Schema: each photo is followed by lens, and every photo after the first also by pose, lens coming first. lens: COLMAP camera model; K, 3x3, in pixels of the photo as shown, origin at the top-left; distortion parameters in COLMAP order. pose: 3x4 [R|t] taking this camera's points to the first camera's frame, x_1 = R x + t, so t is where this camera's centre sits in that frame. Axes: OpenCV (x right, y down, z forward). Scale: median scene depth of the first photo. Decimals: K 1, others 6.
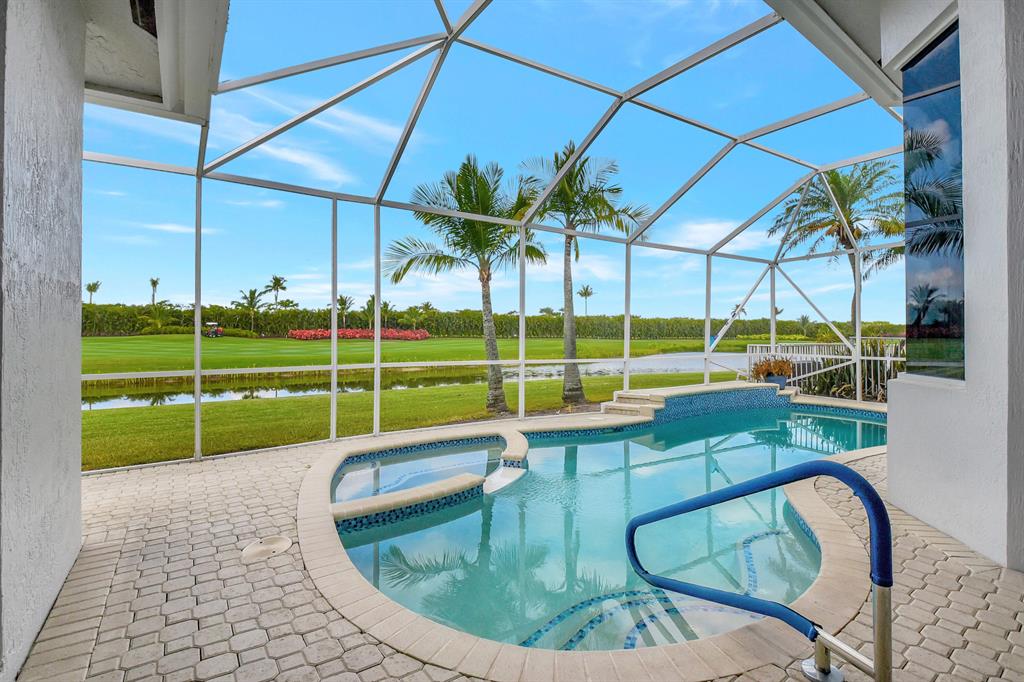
lens RADIAL K [[459.5, 0, 511.6], [0, 459.5, 332.7], [0, 0, 1]] dist [-0.015737, -0.008072]
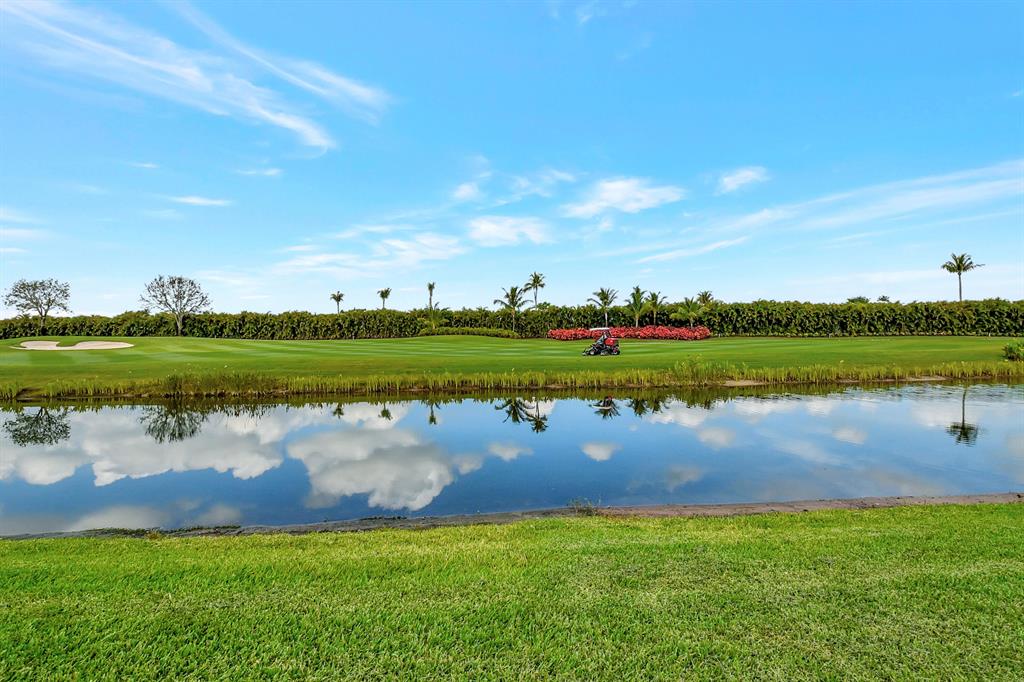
lens RADIAL K [[472.4, 0, 502.7], [0, 472.4, 322.0], [0, 0, 1]] dist [-0.019466, -0.005908]
pose [[0.855746, -0.024768, -0.516803, -0.071220], [0.011950, 0.999533, -0.028115, 0.004464], [0.517258, 0.017883, 0.855642, 0.132747]]
